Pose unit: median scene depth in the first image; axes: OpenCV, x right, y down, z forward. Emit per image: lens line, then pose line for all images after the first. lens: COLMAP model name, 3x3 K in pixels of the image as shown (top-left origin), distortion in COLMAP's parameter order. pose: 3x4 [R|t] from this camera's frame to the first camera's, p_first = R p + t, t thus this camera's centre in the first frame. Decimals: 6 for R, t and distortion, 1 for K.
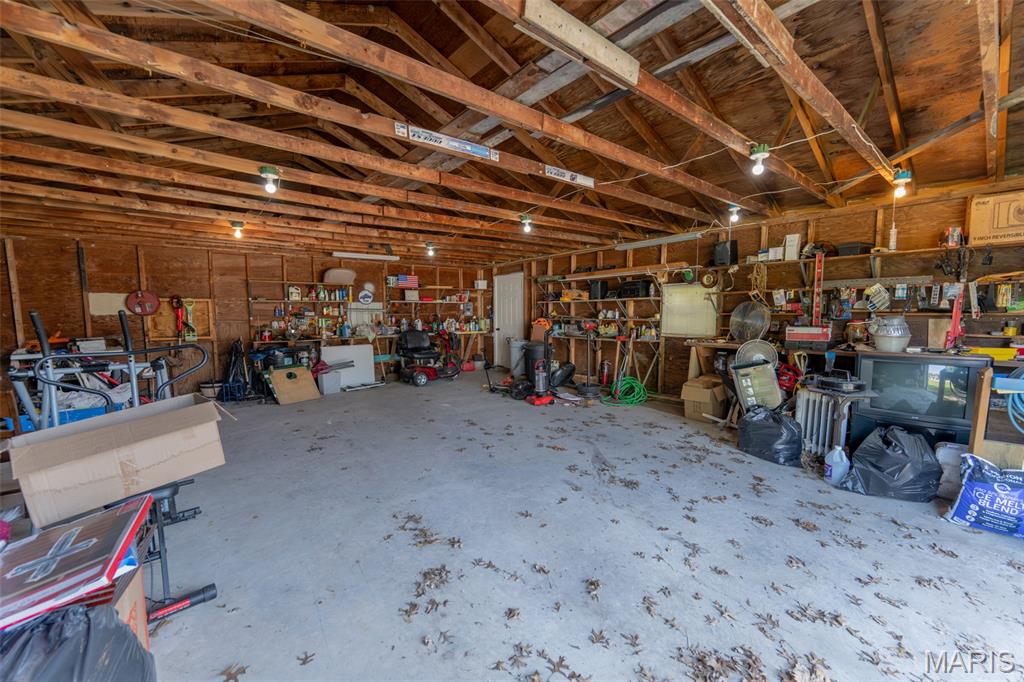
lens RADIAL K [[404.8, 0, 518.2], [0, 404.8, 342.6], [0, 0, 1]] dist [0.001676, -0.000963]
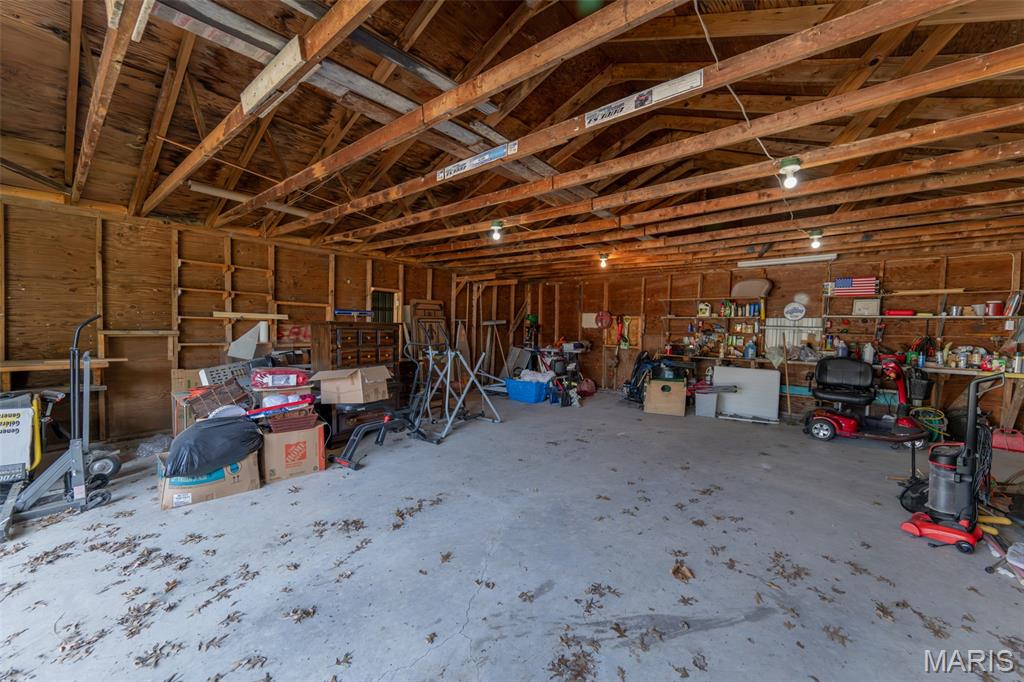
lens RADIAL K [[404.8, 0, 517.6], [0, 404.8, 342.5], [0, 0, 1]] dist [0.001676, -0.000963]
pose [[0.175062, 0.050804, -0.983246, 0.511561], [-0.094461, 0.994928, 0.034590, -0.047513], [0.980016, 0.086823, 0.178973, 0.553844]]
